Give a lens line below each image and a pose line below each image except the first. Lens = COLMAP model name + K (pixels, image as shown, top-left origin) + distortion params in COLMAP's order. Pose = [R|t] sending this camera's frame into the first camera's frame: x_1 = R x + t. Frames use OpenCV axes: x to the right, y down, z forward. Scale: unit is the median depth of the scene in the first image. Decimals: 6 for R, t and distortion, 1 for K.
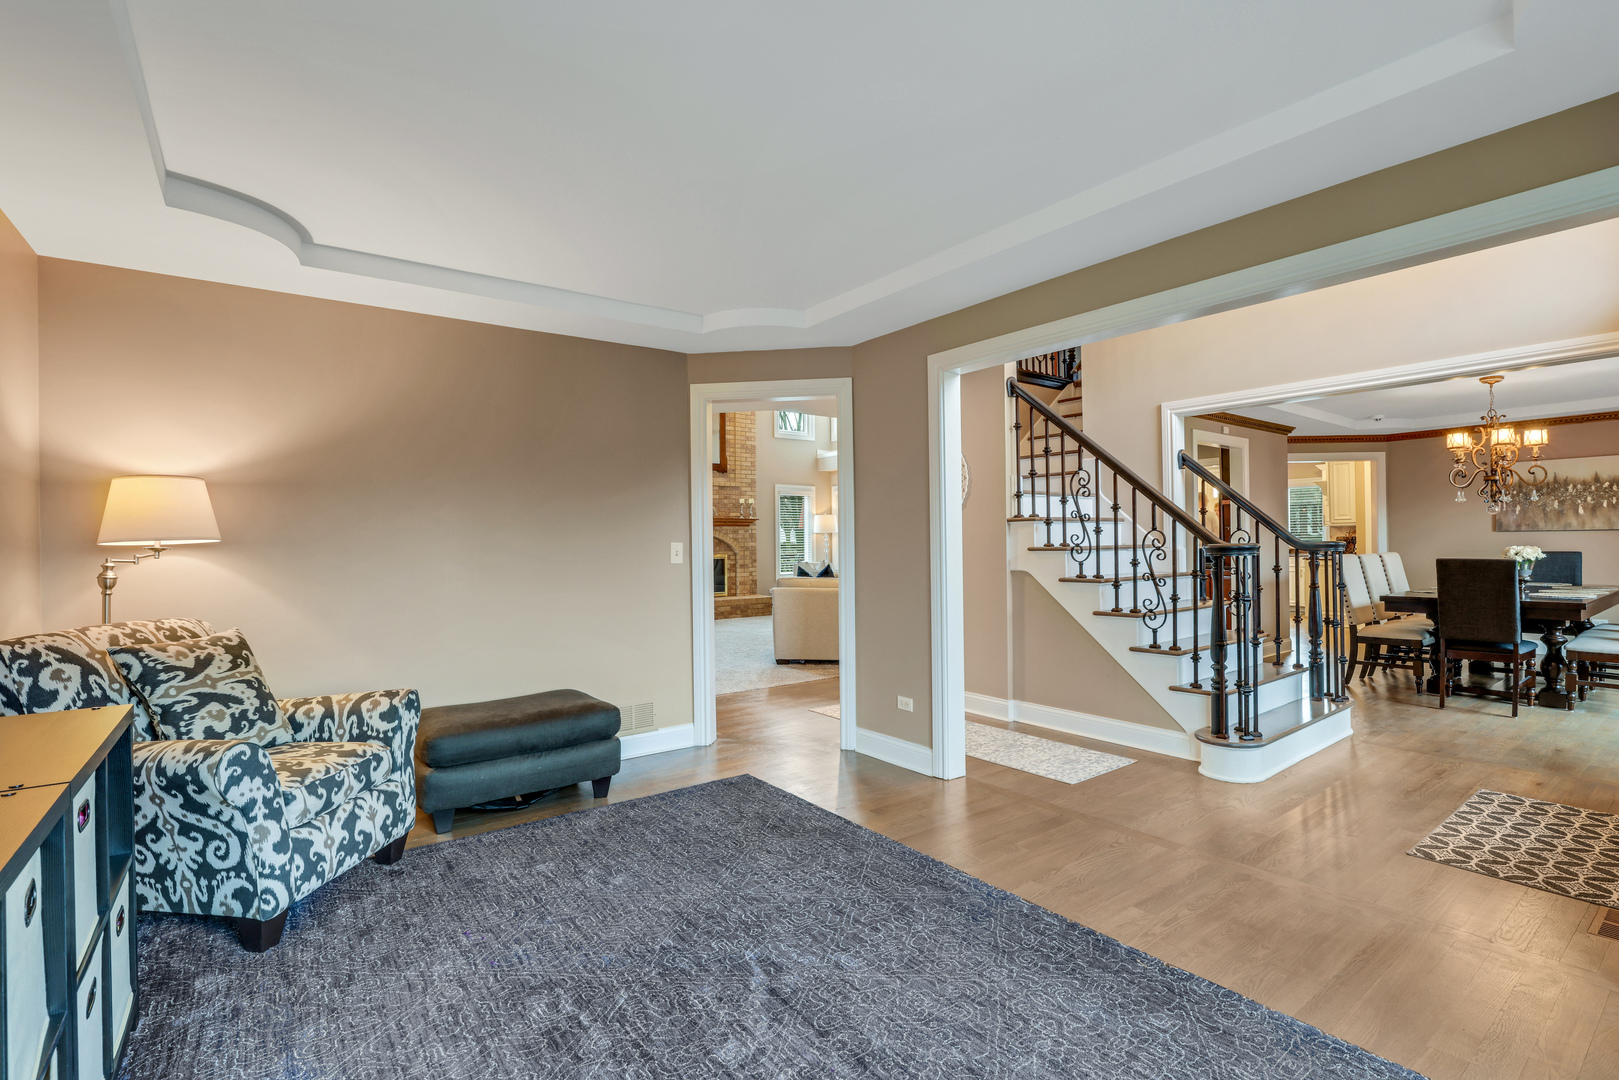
lens RADIAL K [[752.2, 0, 819.0], [0, 752.2, 538.5], [0, 0, 1]] dist [-0.033235, -0.000010]
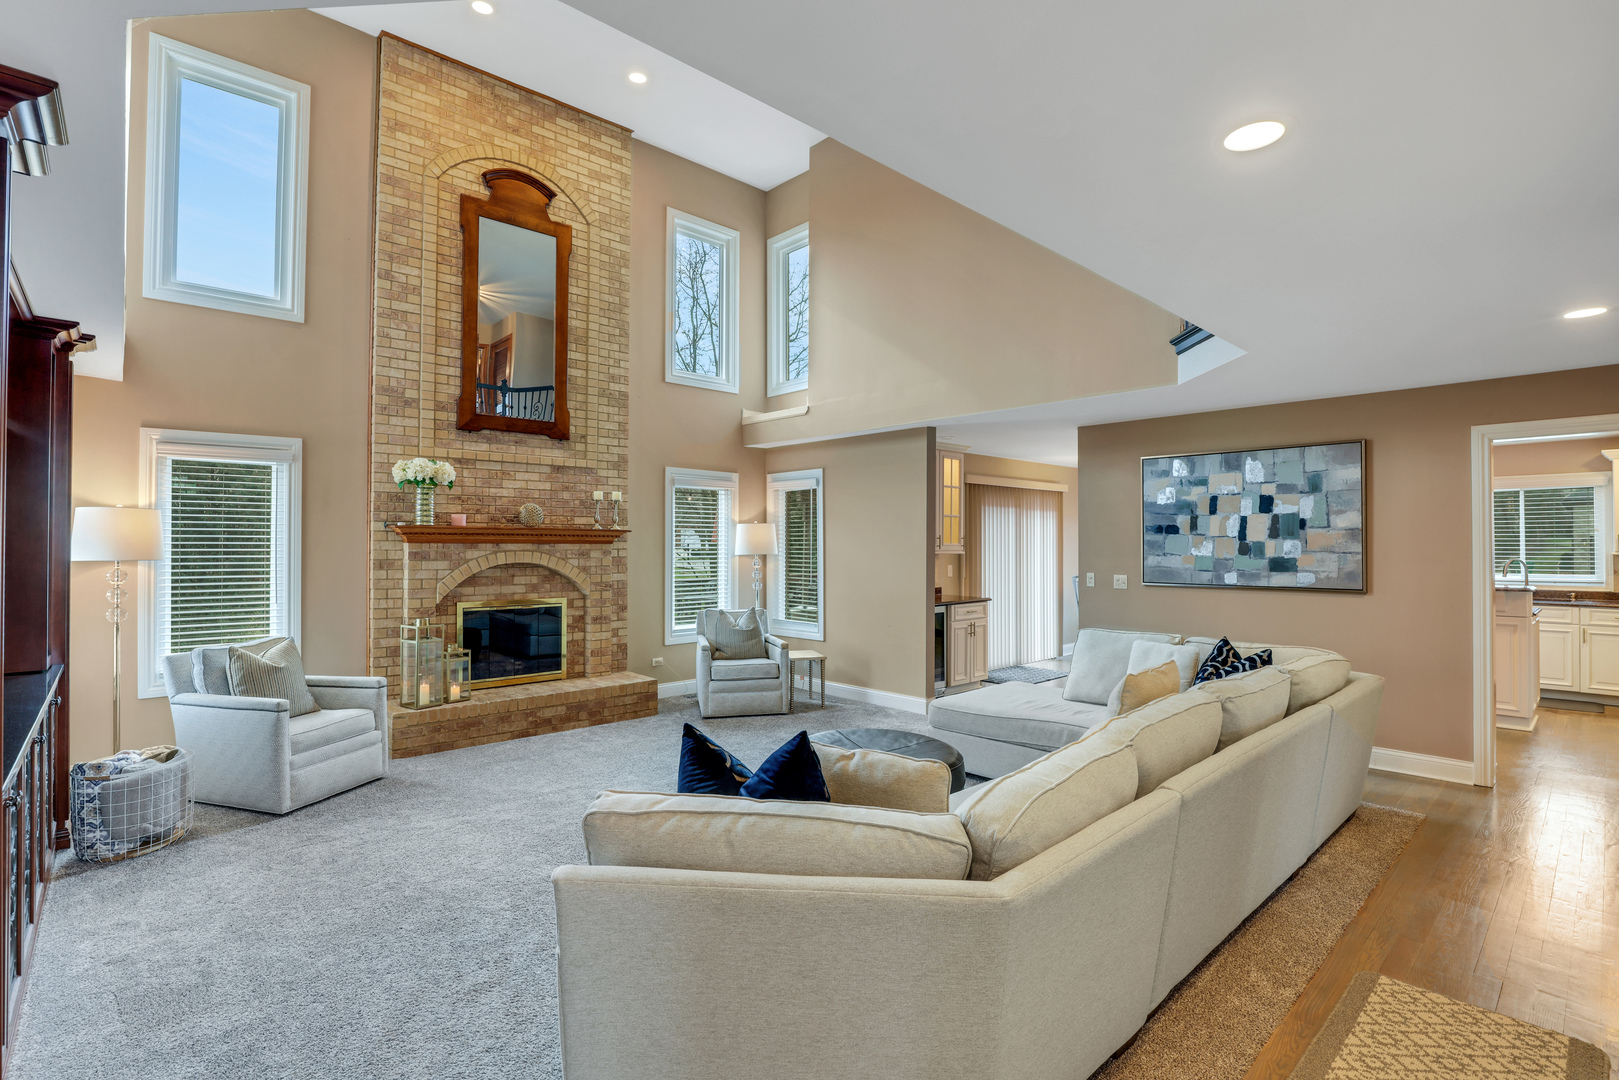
lens RADIAL K [[752.2, 0, 819.0], [0, 752.2, 538.5], [0, 0, 1]] dist [-0.033235, -0.000010]
pose [[0.994274, 0.013310, 0.106028, -0.004664], [-0.013008, 0.999909, -0.003537, -0.019932], [-0.106066, 0.002137, 0.994357, 0.461423]]
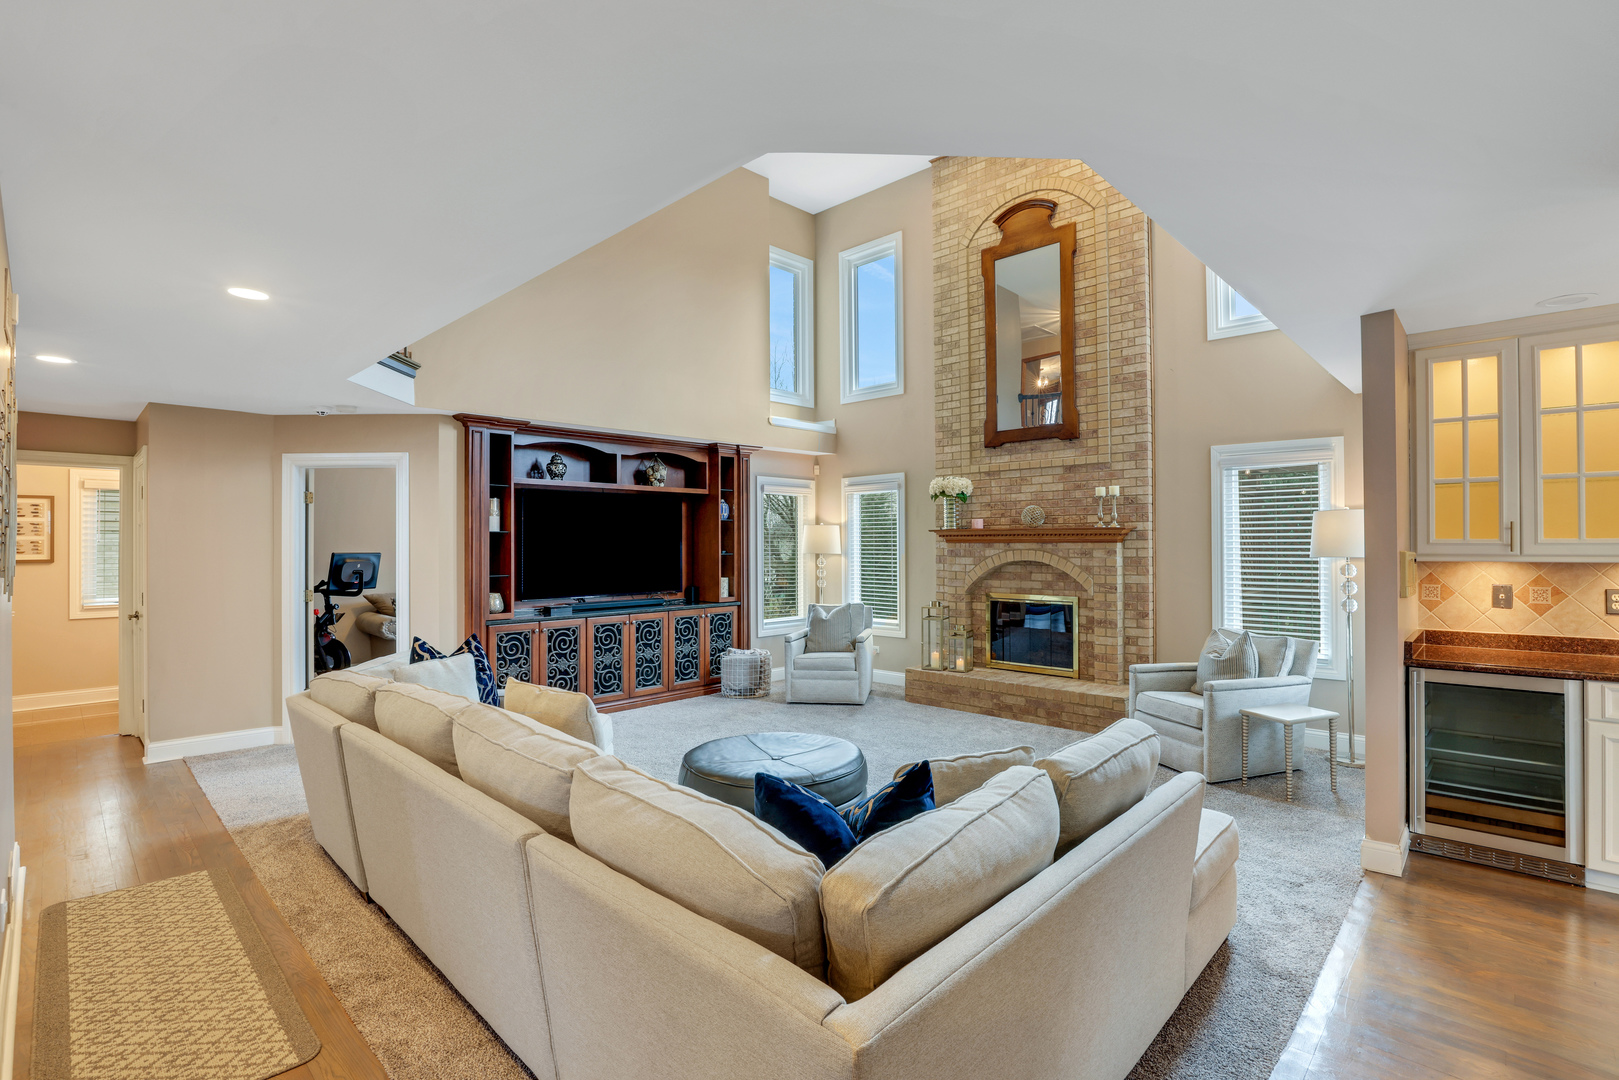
lens RADIAL K [[752.2, 0, 819.0], [0, 752.2, 538.5], [0, 0, 1]] dist [-0.033235, -0.000010]
pose [[0.170494, 0.003459, -0.985353, 0.348093], [0.008066, 0.999955, 0.004906, -0.022738], [0.985326, -0.008784, 0.170459, 0.728430]]
